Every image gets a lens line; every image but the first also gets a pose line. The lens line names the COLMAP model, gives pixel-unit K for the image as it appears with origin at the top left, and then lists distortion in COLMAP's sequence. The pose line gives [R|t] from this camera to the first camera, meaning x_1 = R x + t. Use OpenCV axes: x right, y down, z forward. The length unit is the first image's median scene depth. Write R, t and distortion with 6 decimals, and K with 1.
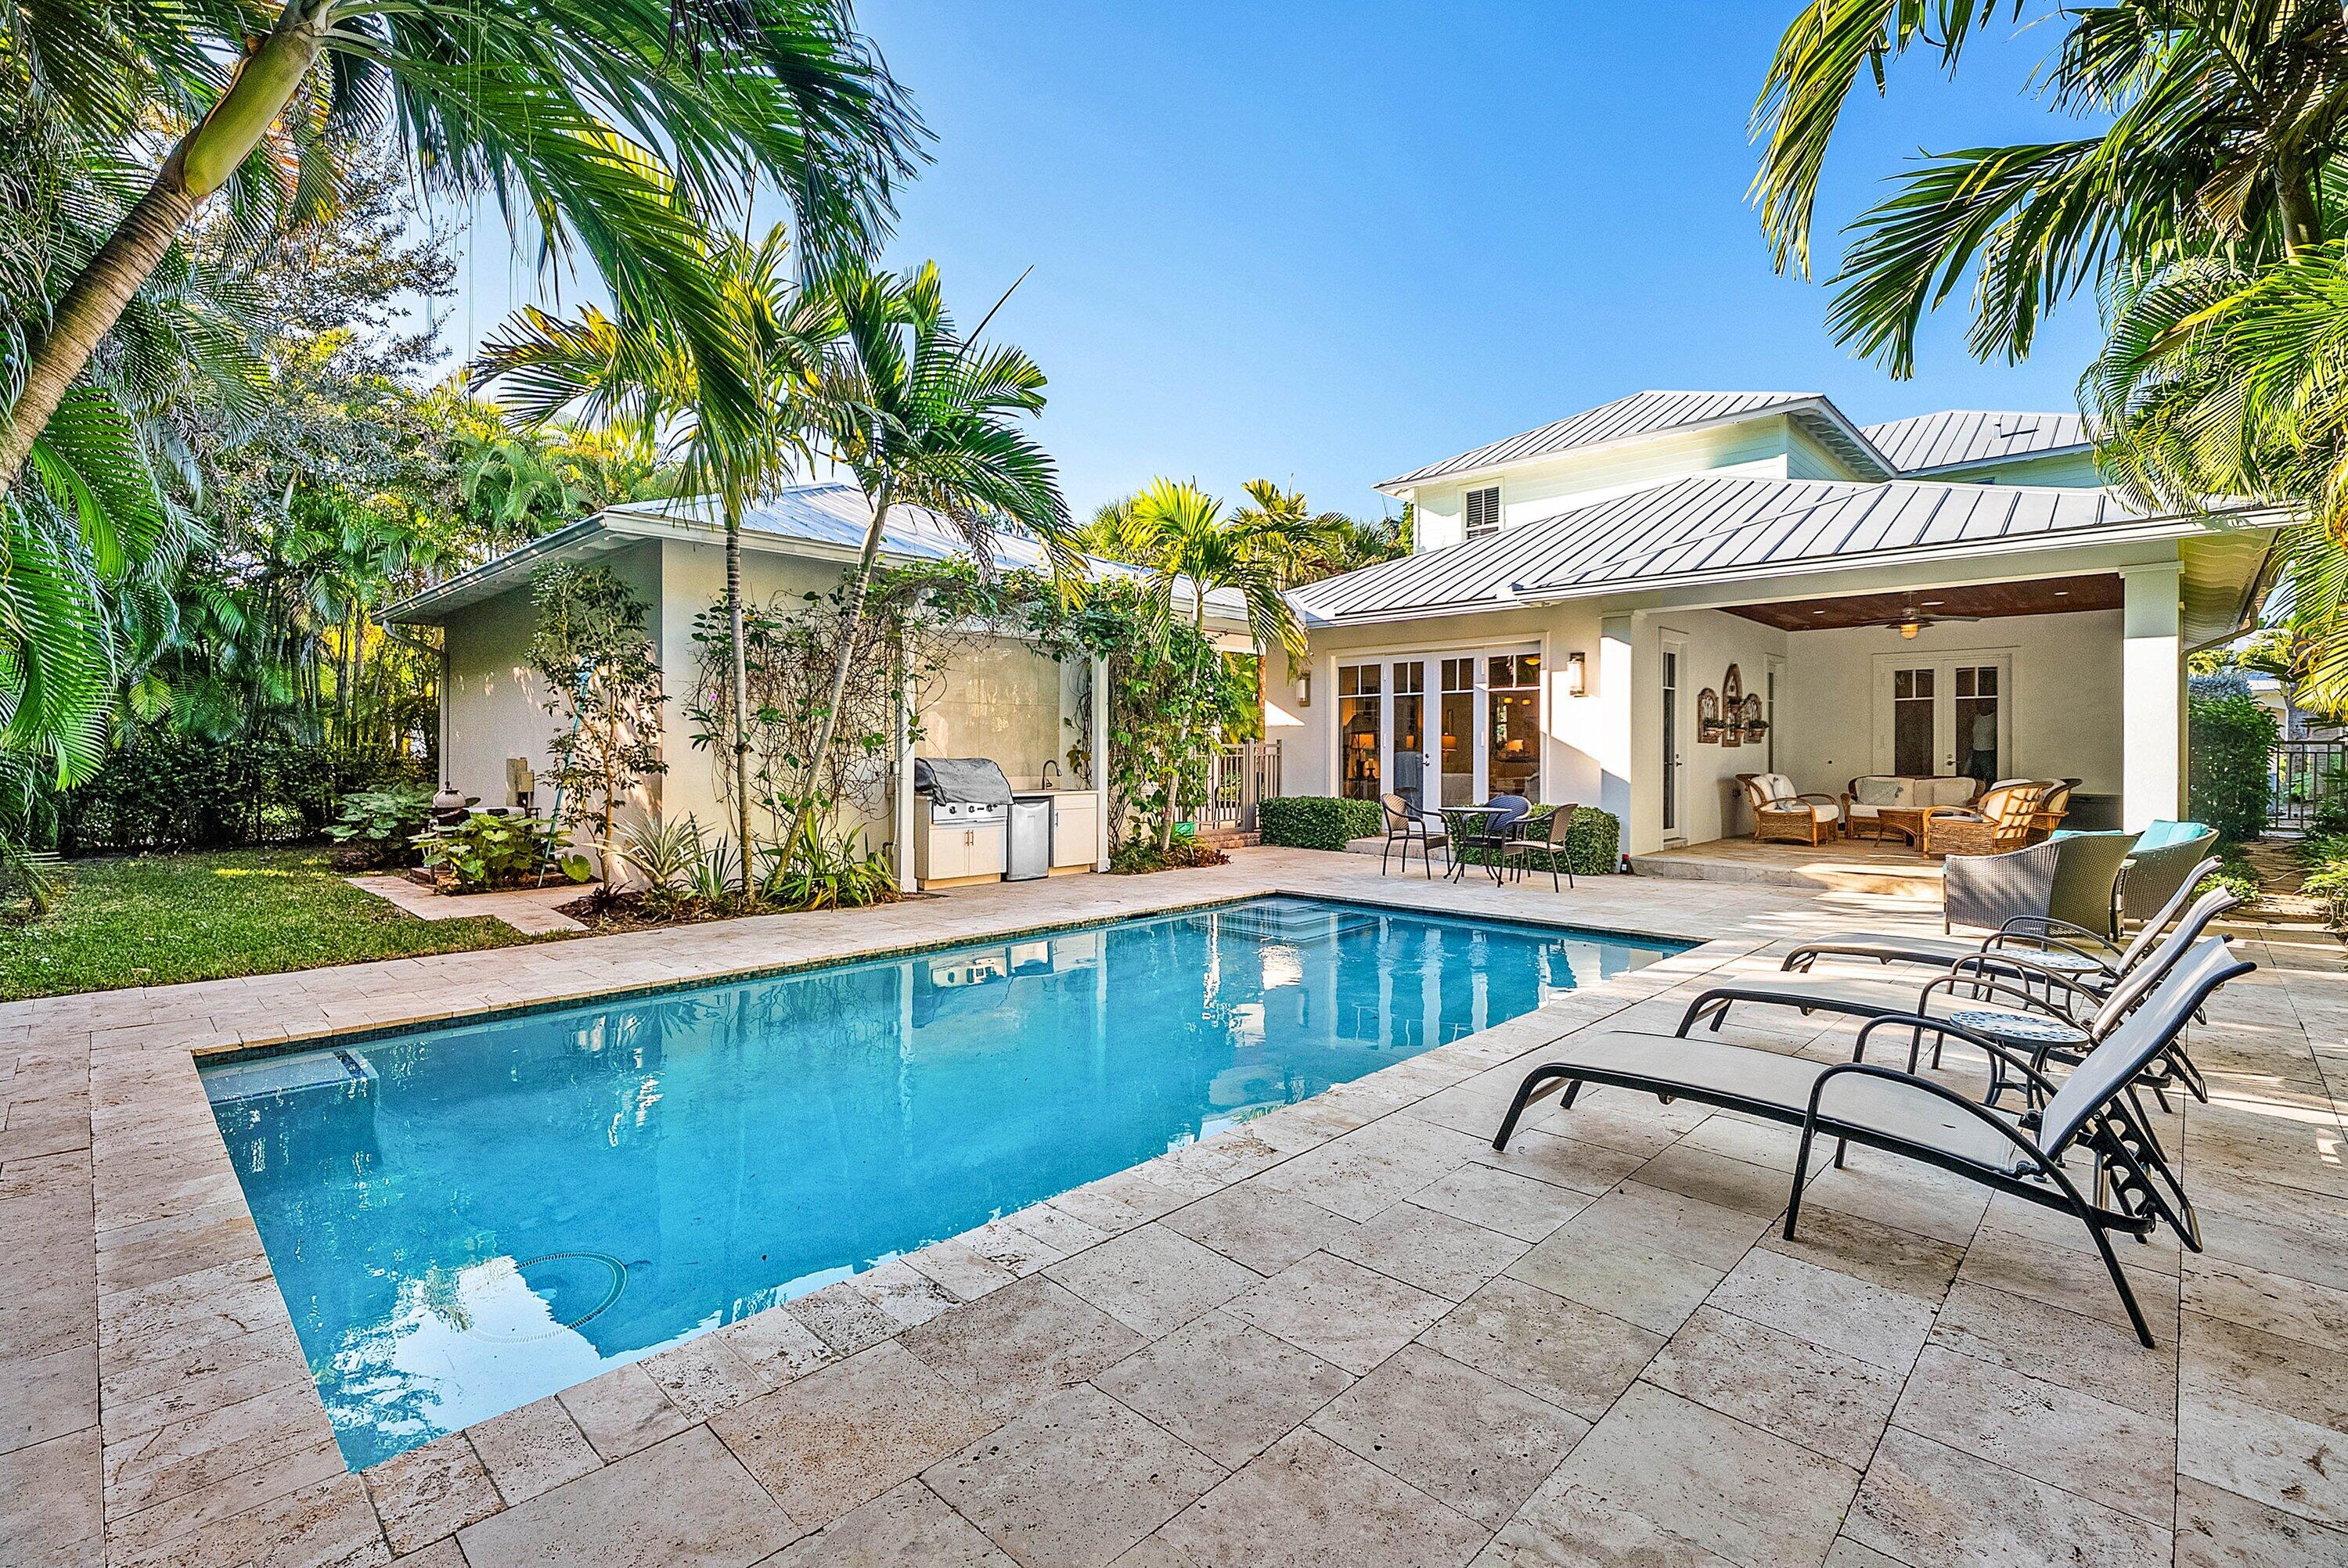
lens RADIAL K [[889.2, 0, 1159.7], [0, 889.2, 785.1], [0, 0, 1]] dist [0.000127, 0.000091]
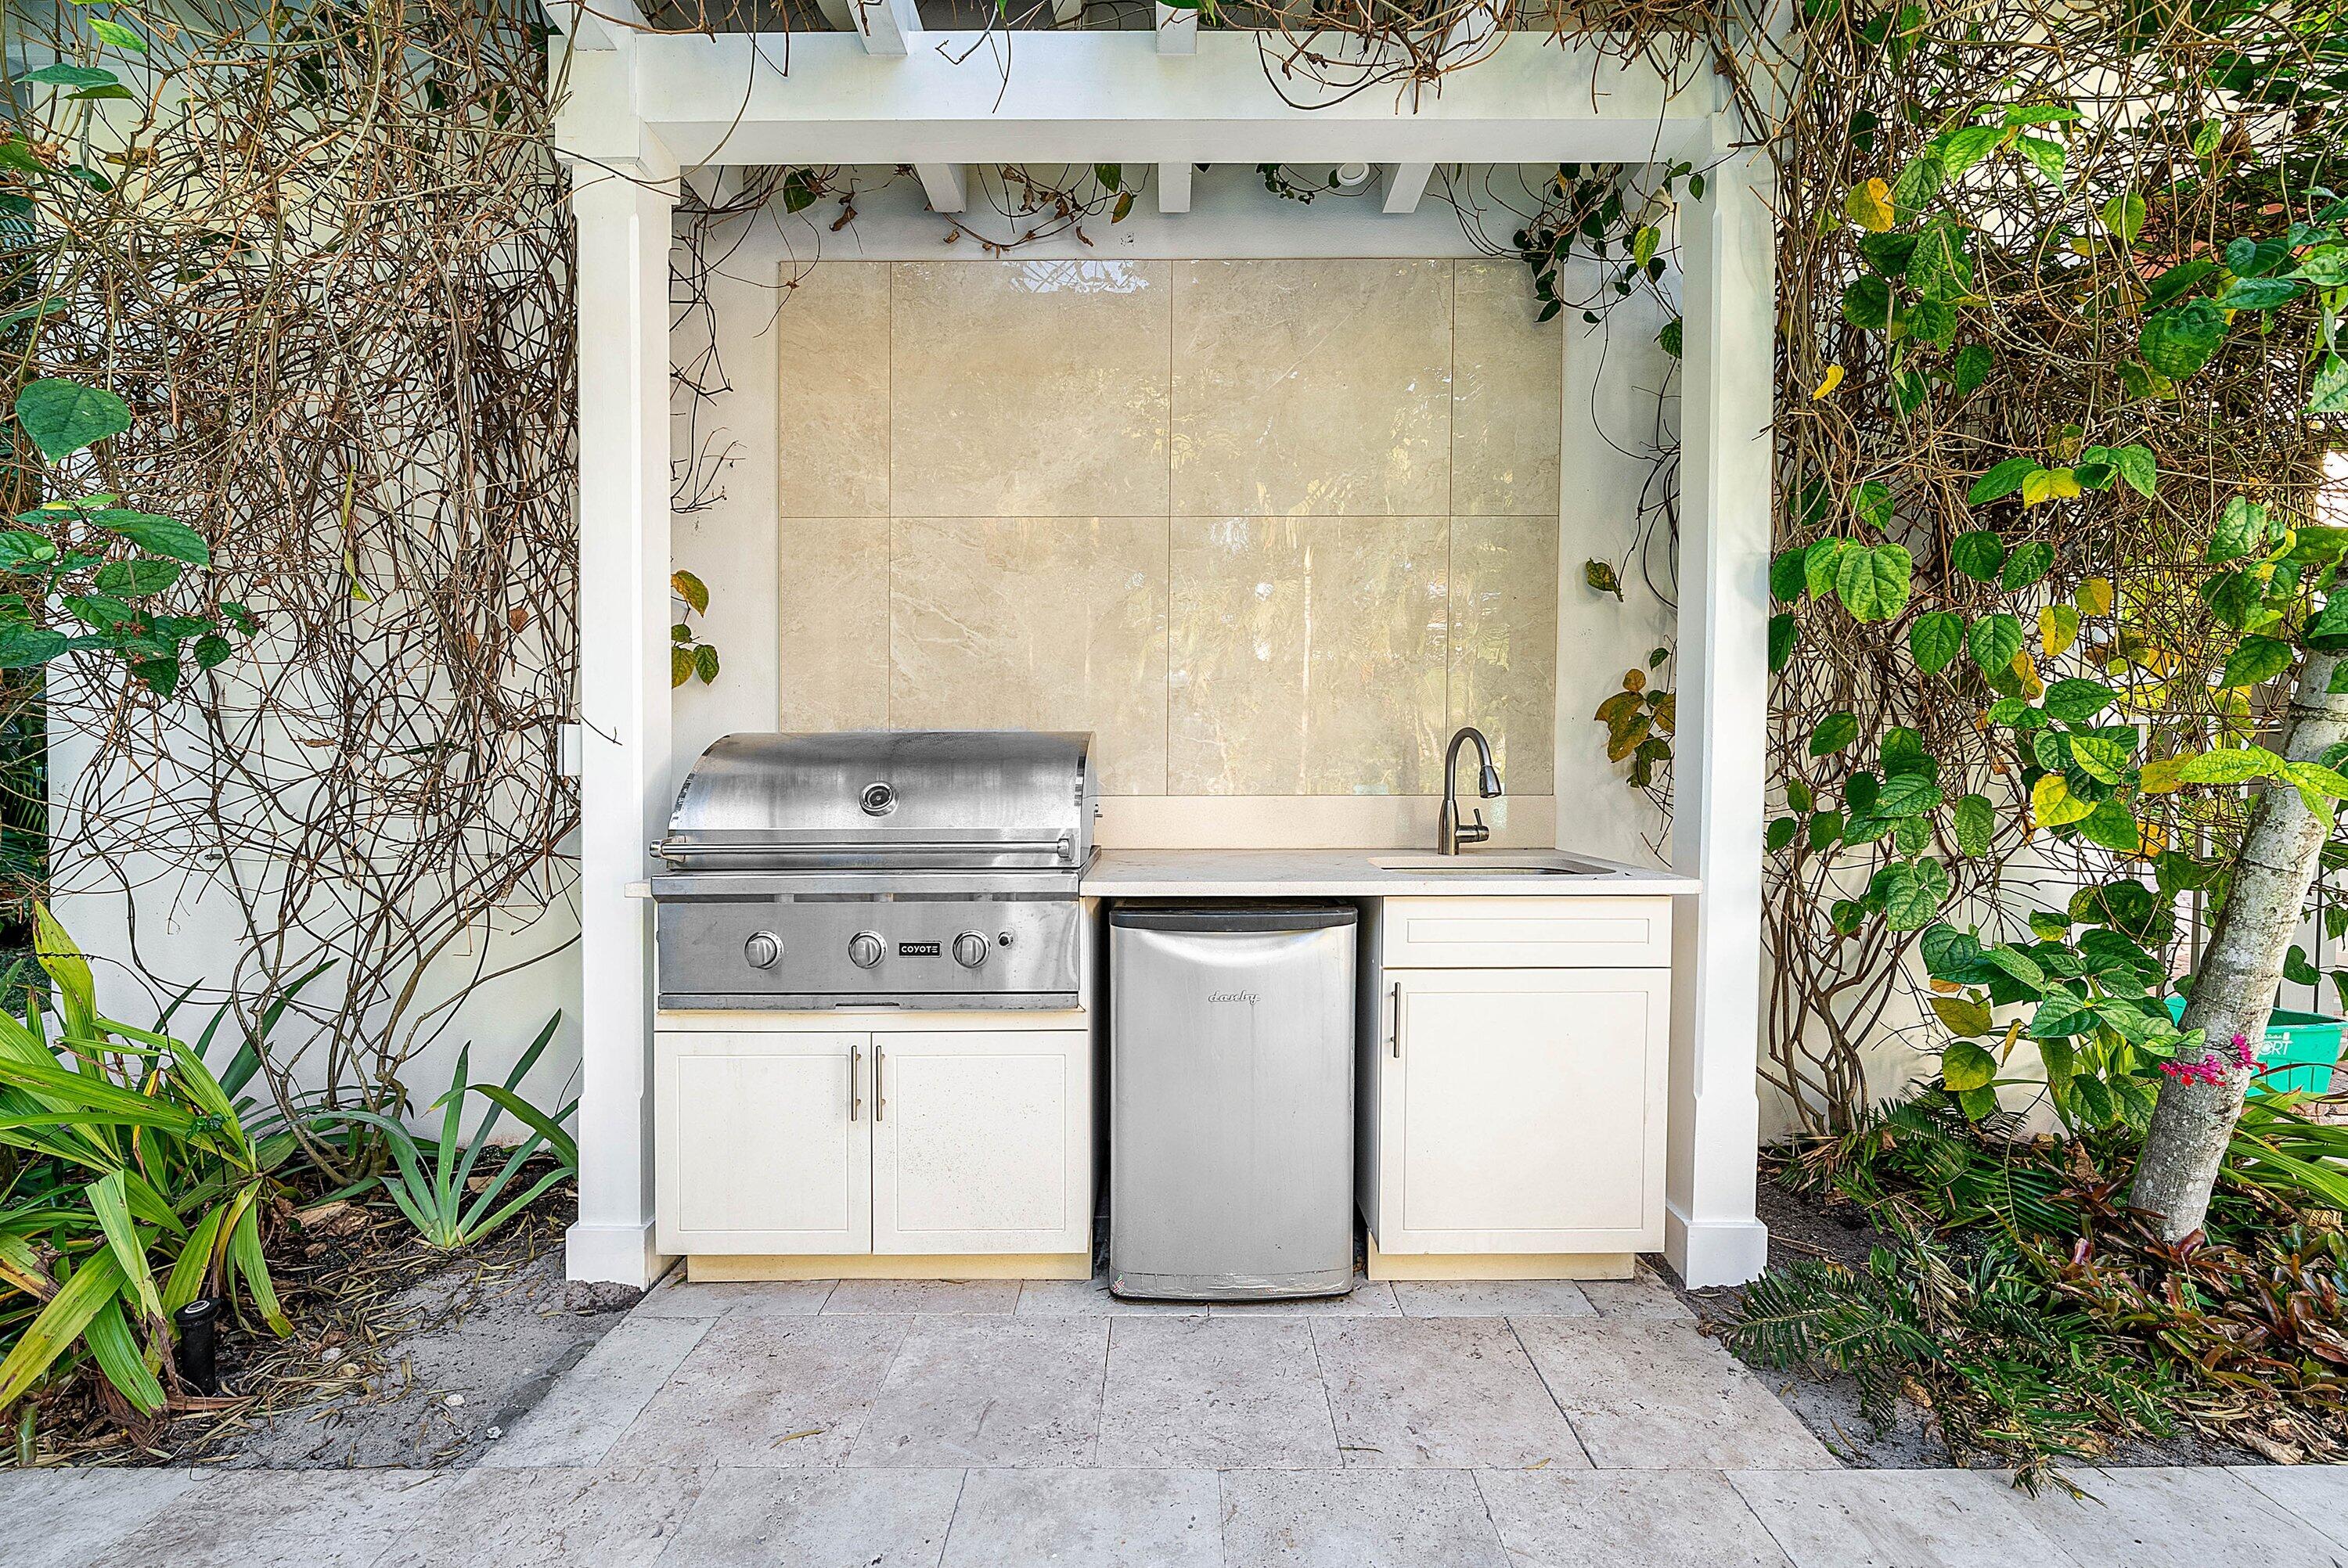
lens RADIAL K [[889.2, 0, 1159.7], [0, 889.2, 785.1], [0, 0, 1]] dist [0.000127, 0.000091]
pose [[0.721172, 0.017240, -0.692542, -0.019446], [-0.038108, 0.999164, -0.014811, -0.006227], [0.691707, 0.037073, 0.721226, 0.749501]]
